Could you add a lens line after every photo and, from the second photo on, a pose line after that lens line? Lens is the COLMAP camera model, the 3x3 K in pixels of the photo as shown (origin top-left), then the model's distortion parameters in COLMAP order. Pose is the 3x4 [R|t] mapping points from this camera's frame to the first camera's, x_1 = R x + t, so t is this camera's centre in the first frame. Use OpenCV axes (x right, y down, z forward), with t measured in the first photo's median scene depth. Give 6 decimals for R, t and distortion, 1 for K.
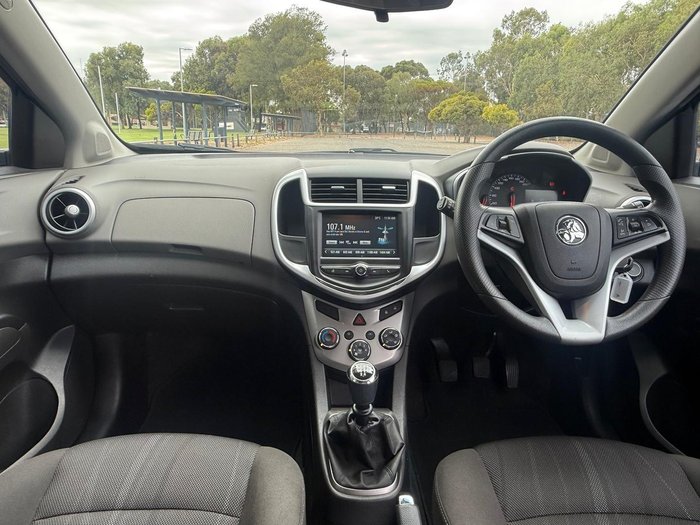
lens RADIAL K [[442.8, 0, 345.5], [0, 442.8, 268.8], [0, 0, 1]] dist [-0.006721, -0.000214]
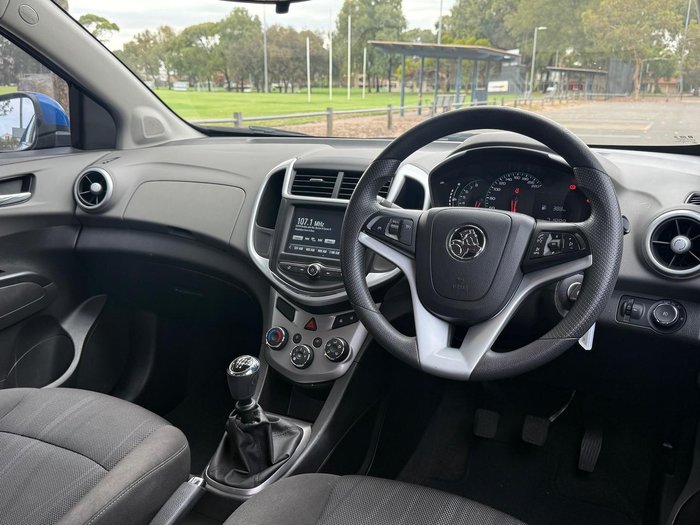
lens RADIAL K [[615.5, 0, 350.0], [0, 615.5, 262.5], [0, 0, 1]] dist [0.165159, -0.407701]
pose [[0.887851, 0.106214, -0.447703, 0.654273], [-0.122499, 0.992440, -0.007481, -0.011648], [0.443524, 0.061486, 0.894151, -0.114192]]
